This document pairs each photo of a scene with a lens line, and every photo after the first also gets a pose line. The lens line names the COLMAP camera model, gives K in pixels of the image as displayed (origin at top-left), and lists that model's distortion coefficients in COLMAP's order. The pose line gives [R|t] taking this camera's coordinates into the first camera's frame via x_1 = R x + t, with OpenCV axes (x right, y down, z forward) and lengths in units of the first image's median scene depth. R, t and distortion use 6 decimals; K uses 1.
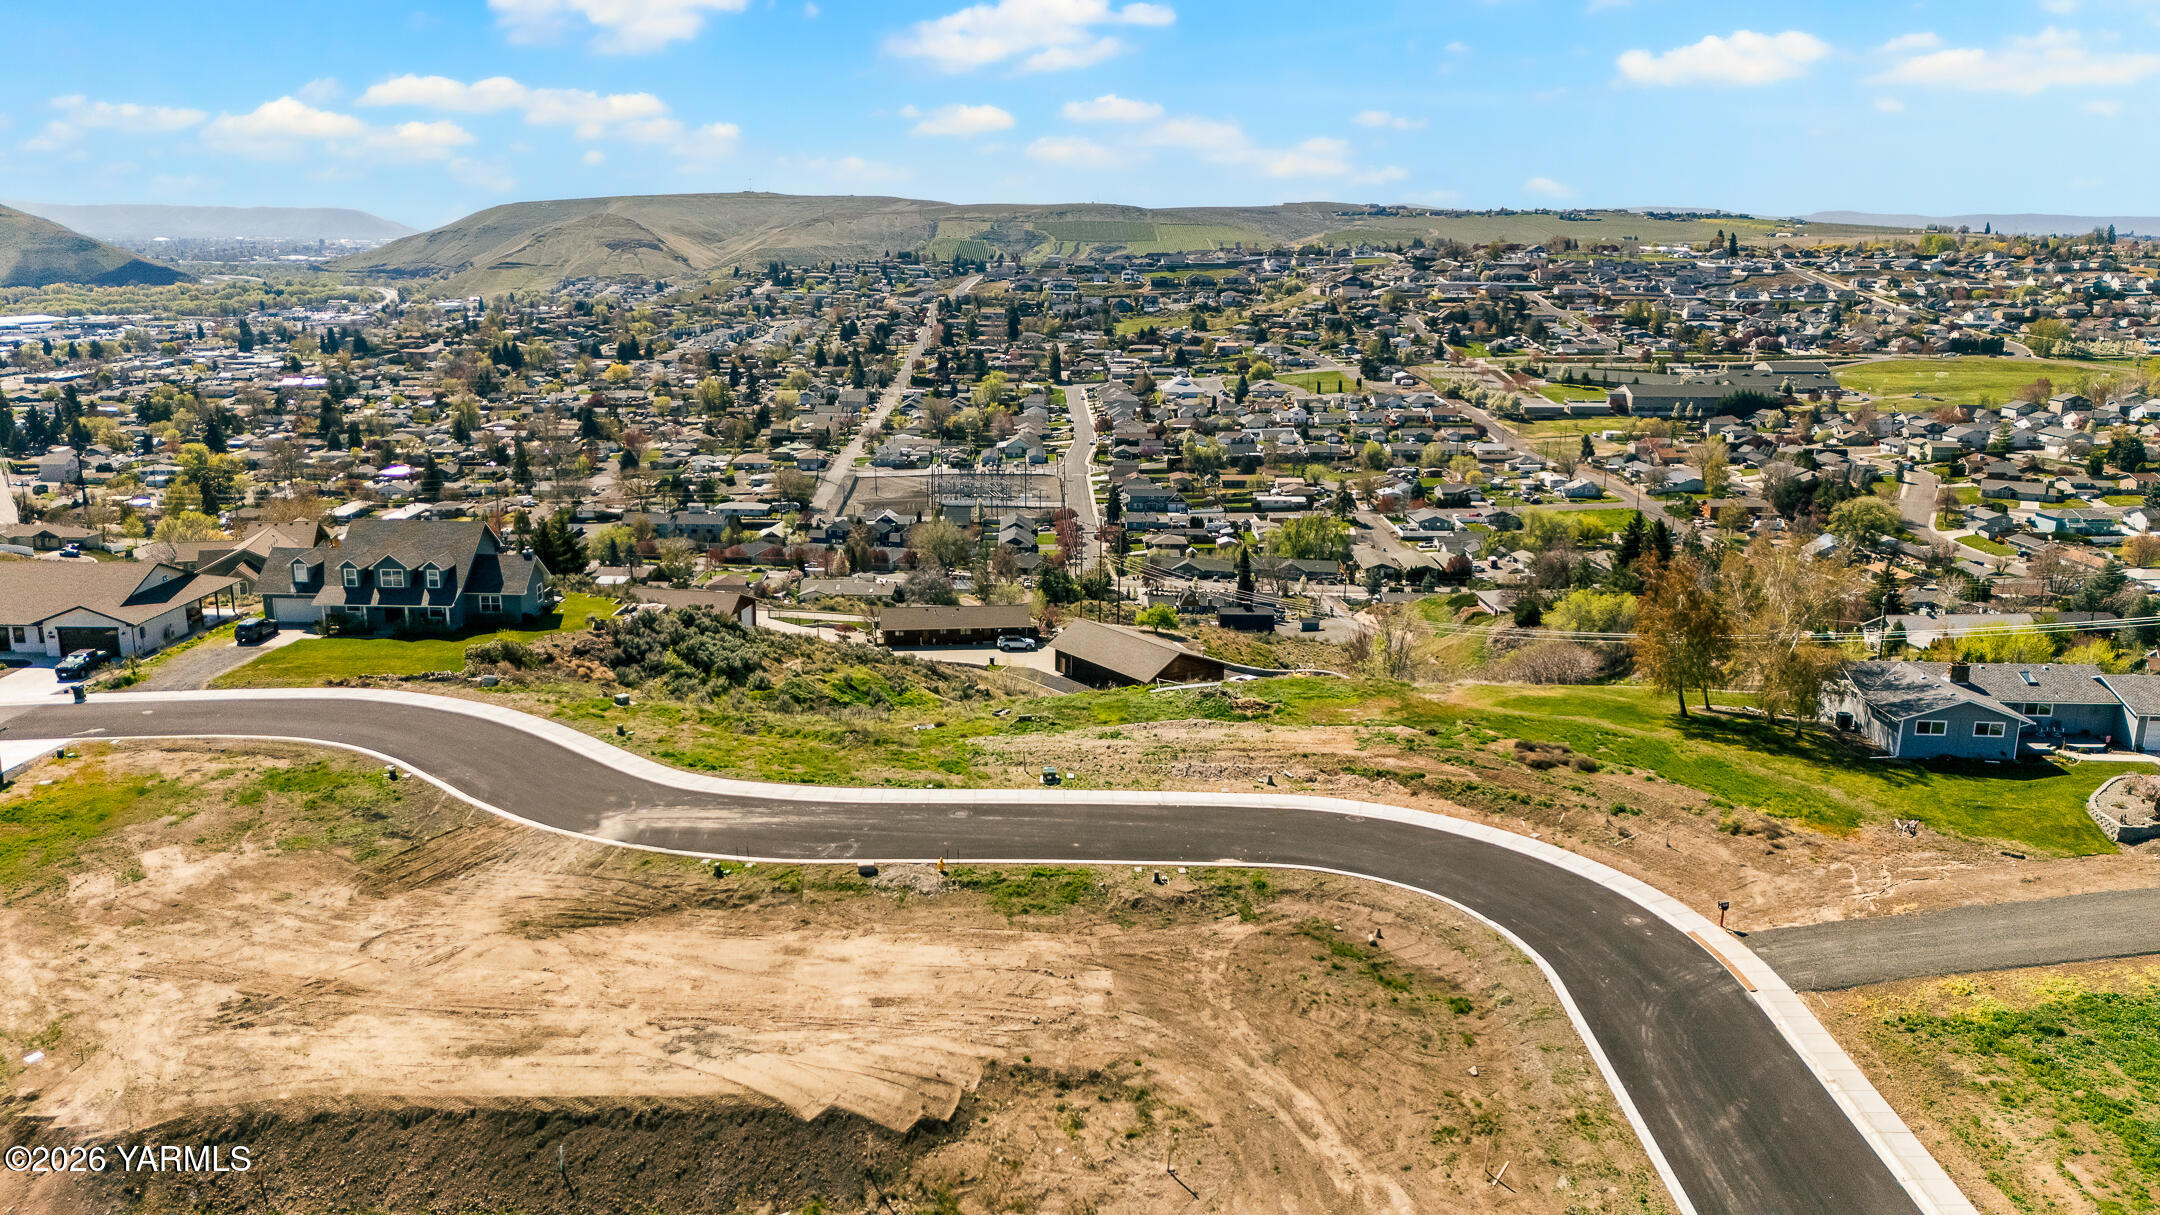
lens RADIAL K [[1568.8, 0, 1080.0], [0, 1568.8, 607.5], [0, 0, 1]] dist [0.109067, -0.137904]
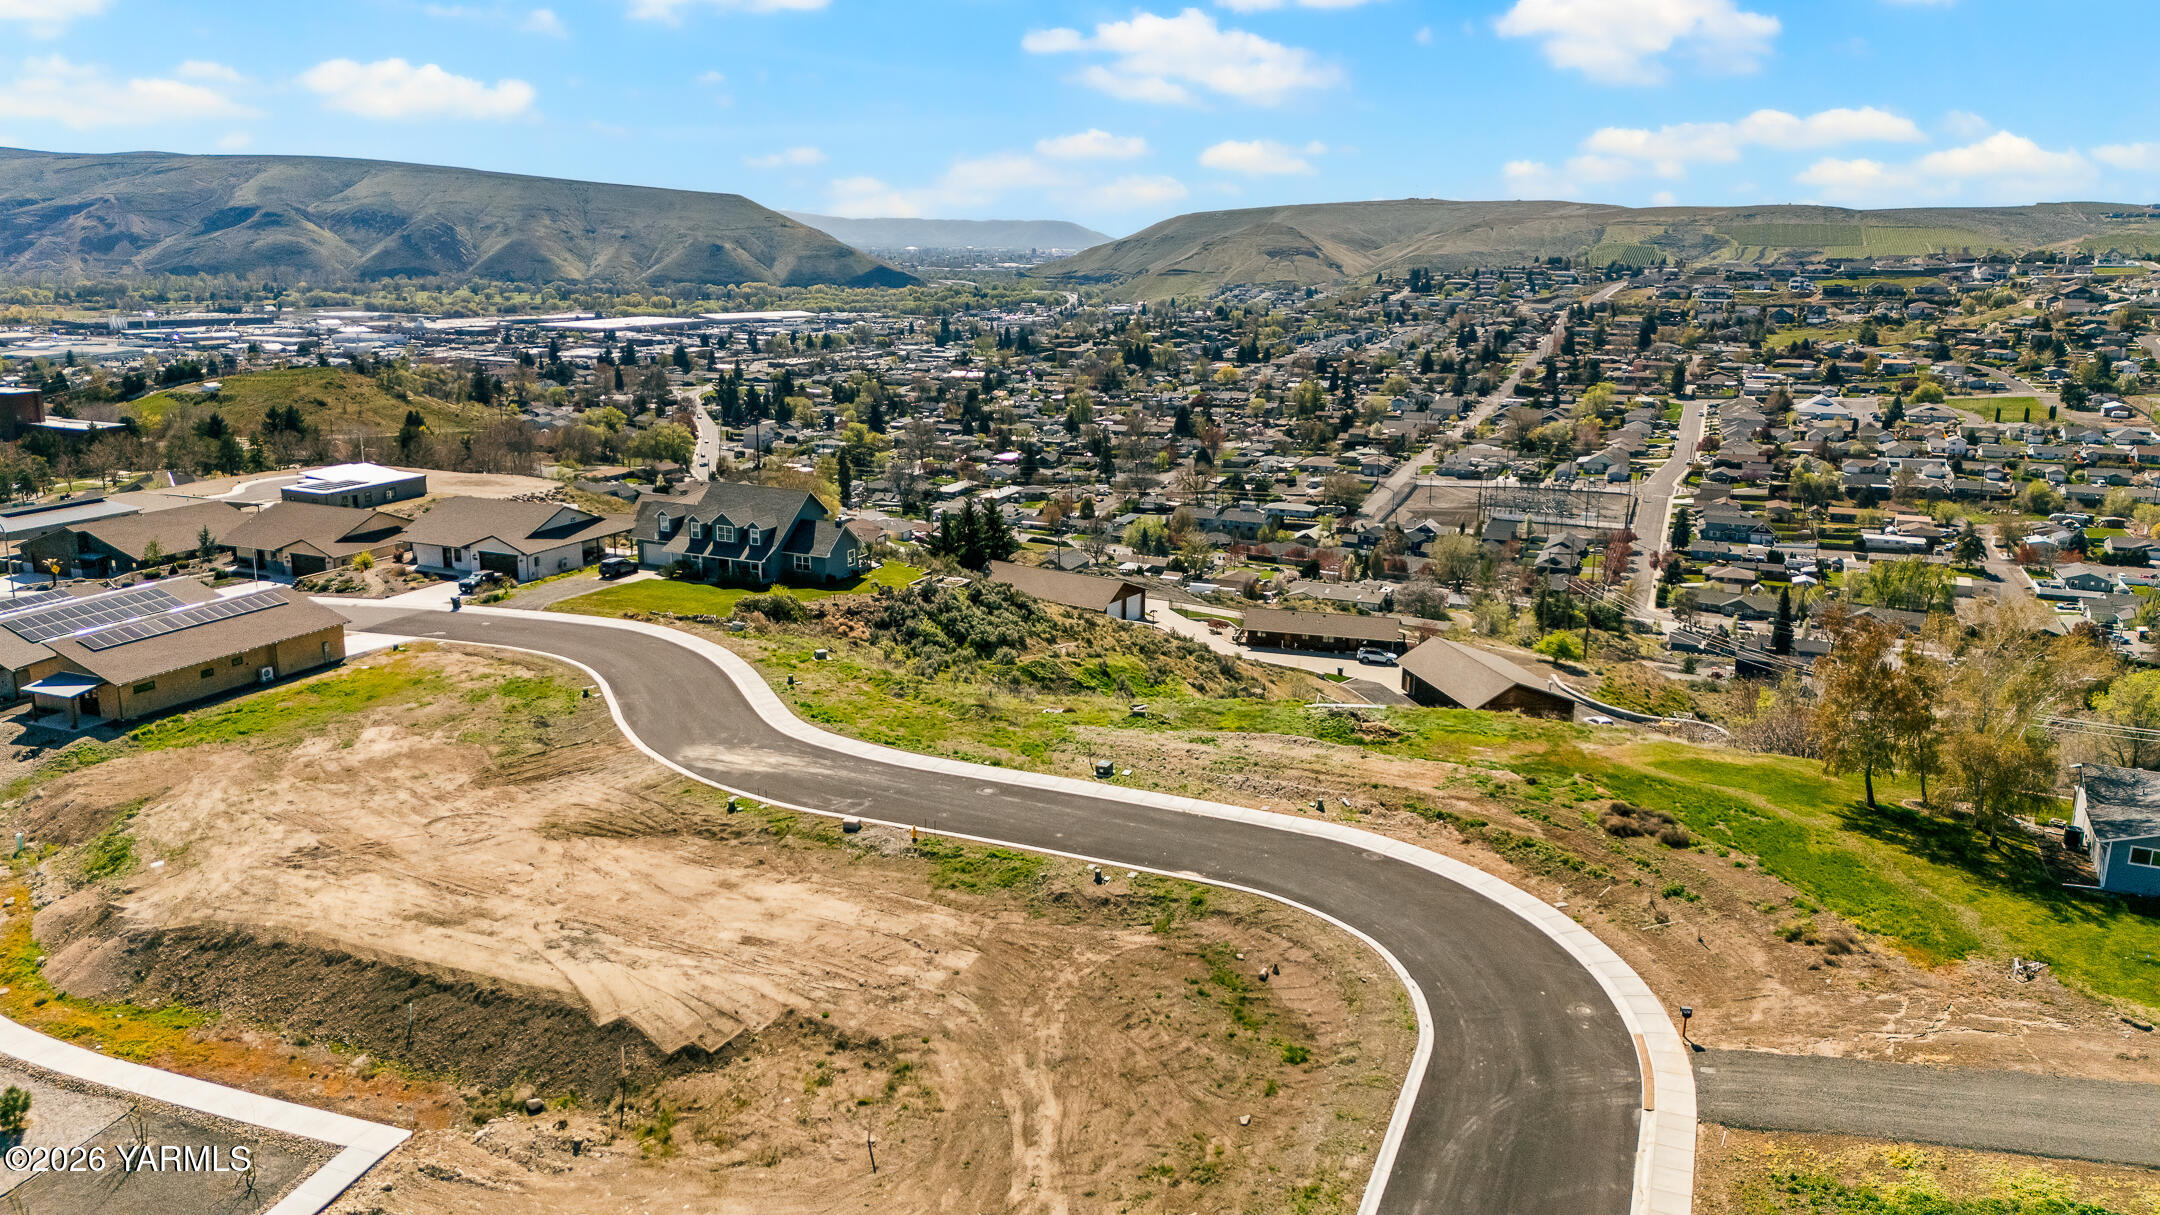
lens RADIAL K [[1568.8, 0, 1080.0], [0, 1568.8, 607.5], [0, 0, 1]] dist [0.109067, -0.137904]
pose [[0.917830, 0.093464, -0.385814, 0.037124], [-0.095100, 0.995356, 0.014890, -0.000989], [0.385414, 0.023024, 0.922456, 0.007147]]
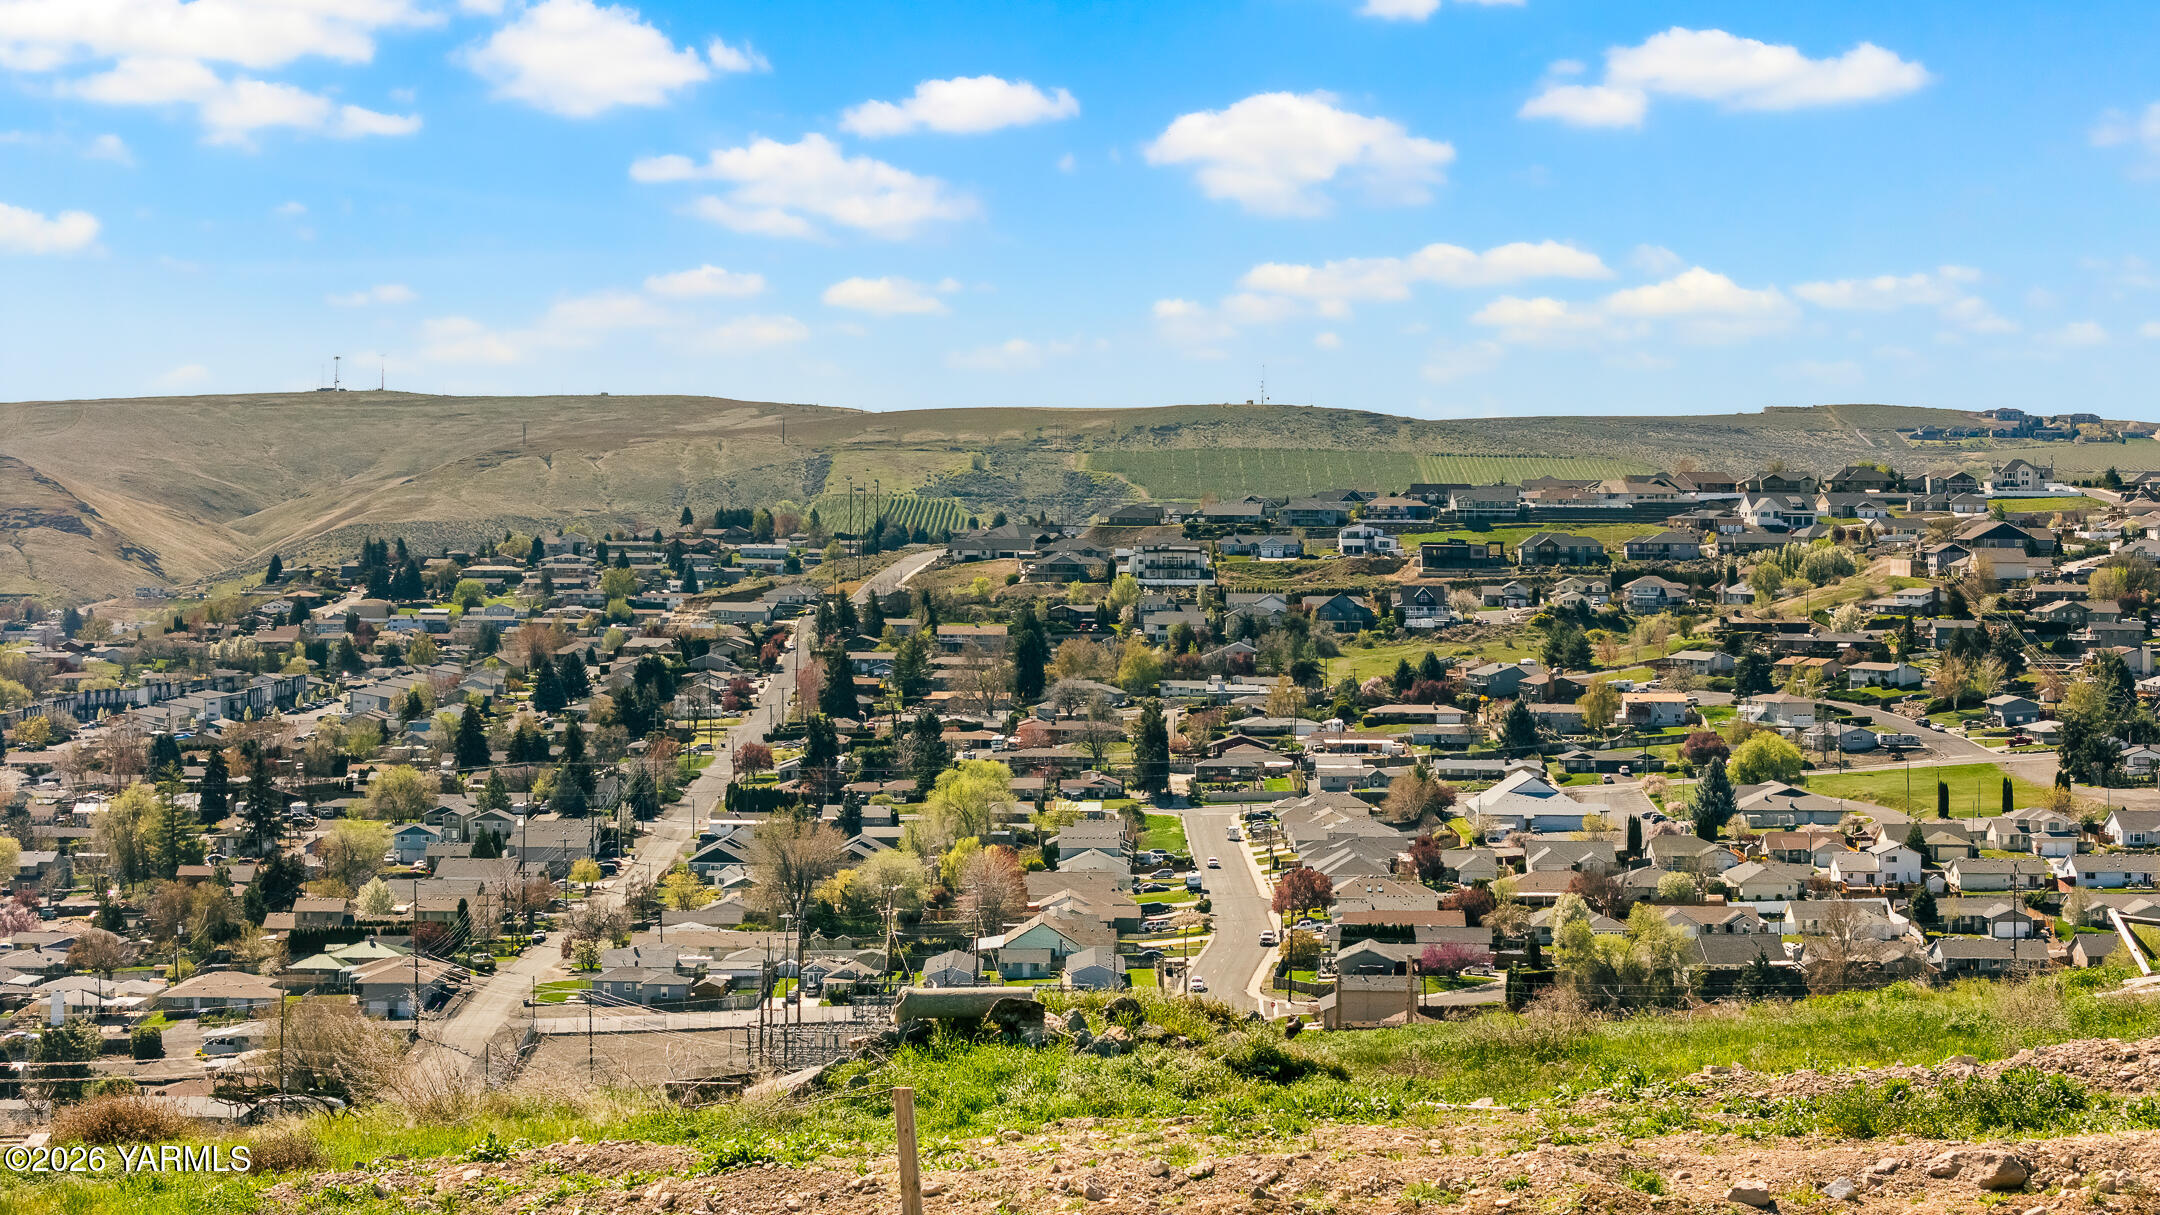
lens RADIAL K [[4311.4, 0, 1080.0], [0, 4311.4, 607.5], [0, 0, 1]] dist [-0.023053, -0.017289]
pose [[0.999507, -0.005265, -0.030953, -0.002508], [-0.001371, 0.977582, -0.210553, 0.011892], [0.031367, 0.210491, 0.977092, 0.089483]]
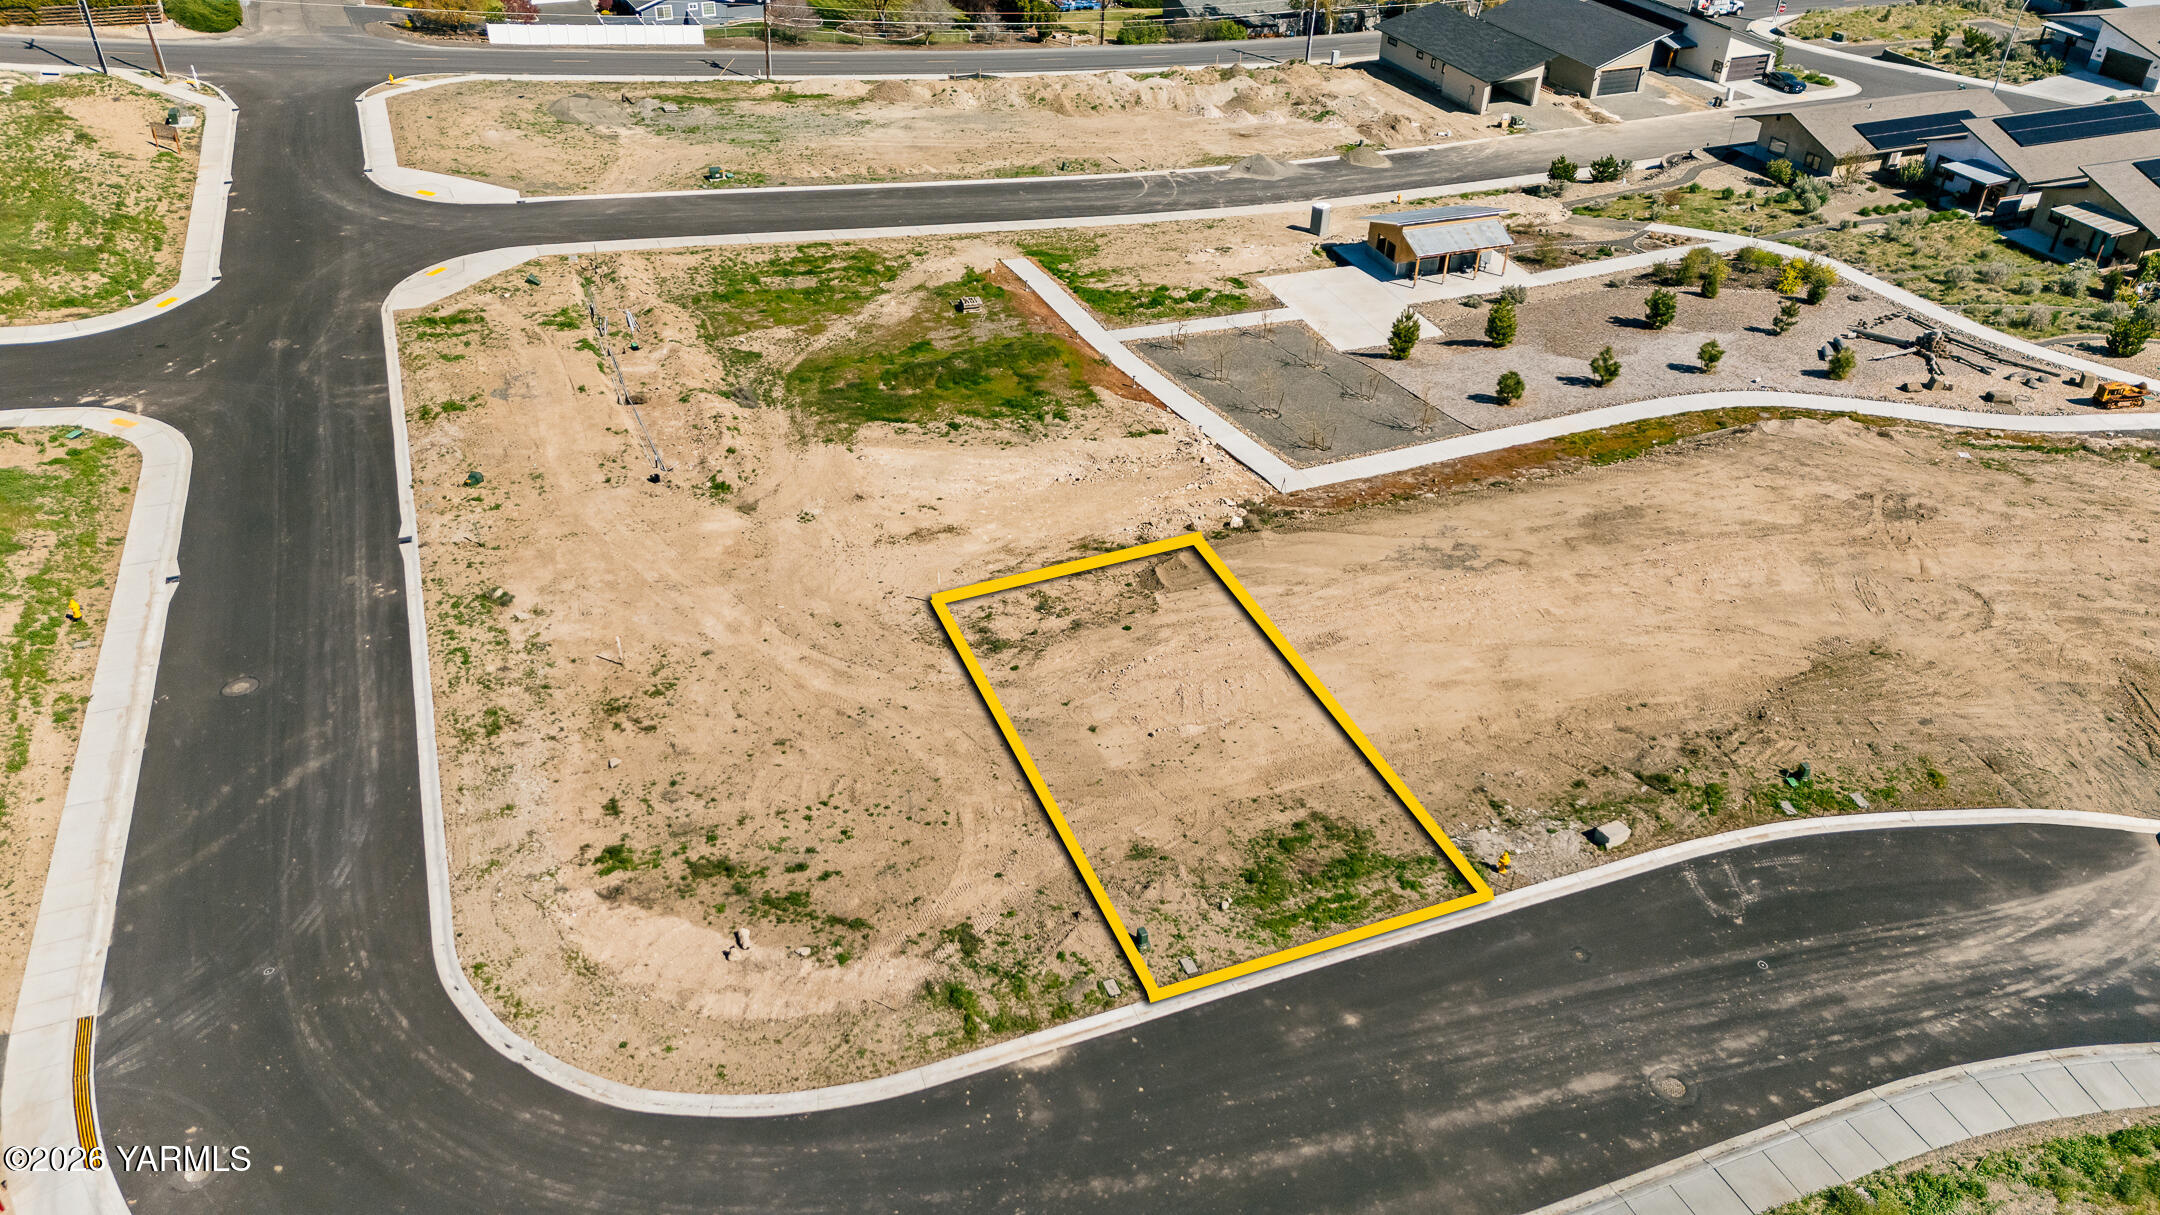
lens RADIAL K [[1572.9, 0, 1073.4], [0, 1572.9, 607.8], [0, 0, 1]] dist [0.089133, -0.086978]
pose [[-0.934984, 0.171190, -0.310644, 0.020168], [-0.113428, 0.685512, 0.719171, -0.026993], [0.336065, 0.707649, -0.621525, 0.114586]]
